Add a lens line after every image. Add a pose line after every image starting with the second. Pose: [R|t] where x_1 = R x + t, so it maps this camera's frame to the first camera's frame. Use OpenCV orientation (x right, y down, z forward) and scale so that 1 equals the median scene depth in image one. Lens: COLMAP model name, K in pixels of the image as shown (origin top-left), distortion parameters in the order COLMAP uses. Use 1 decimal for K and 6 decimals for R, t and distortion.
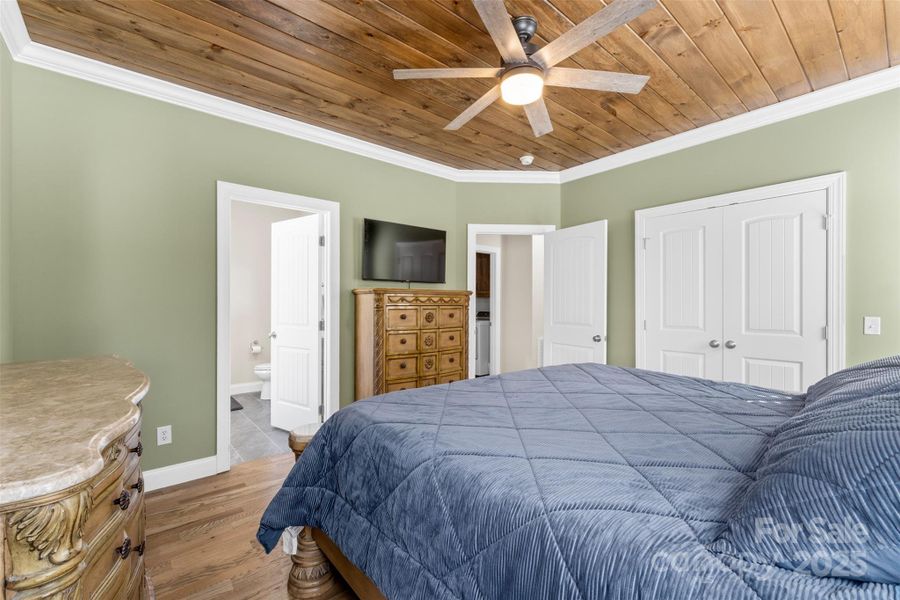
lens RADIAL K [[379.7, 0, 450.0], [0, 379.7, 300.0], [0, 0, 1]] dist [-0.000074, -0.000073]
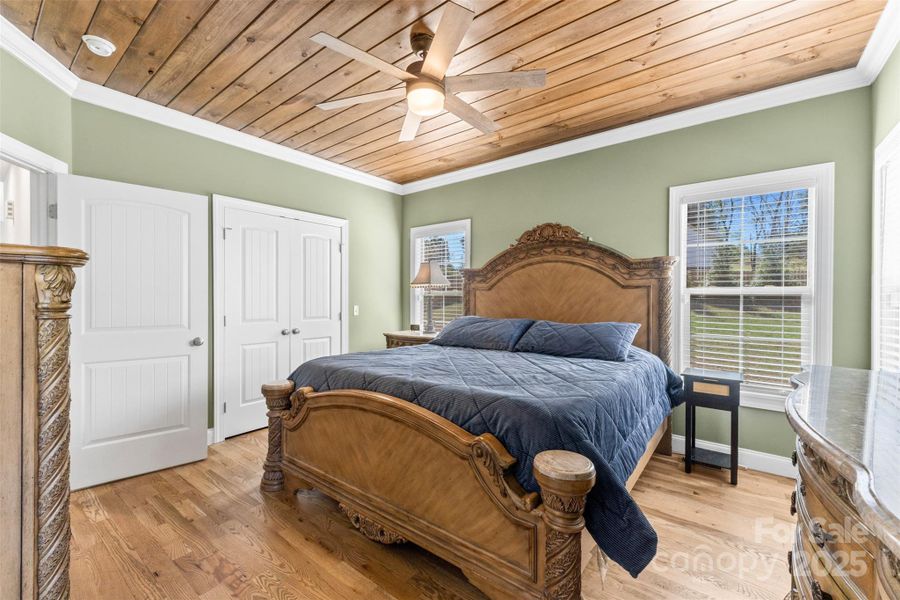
lens RADIAL K [[379.7, 0, 450.0], [0, 379.7, 300.0], [0, 0, 1]] dist [-0.000074, -0.000073]
pose [[-0.210636, -0.009315, 0.977520, -0.598798], [-0.014722, 0.999871, 0.006356, -0.000112], [-0.977454, -0.013053, -0.210746, 0.762287]]
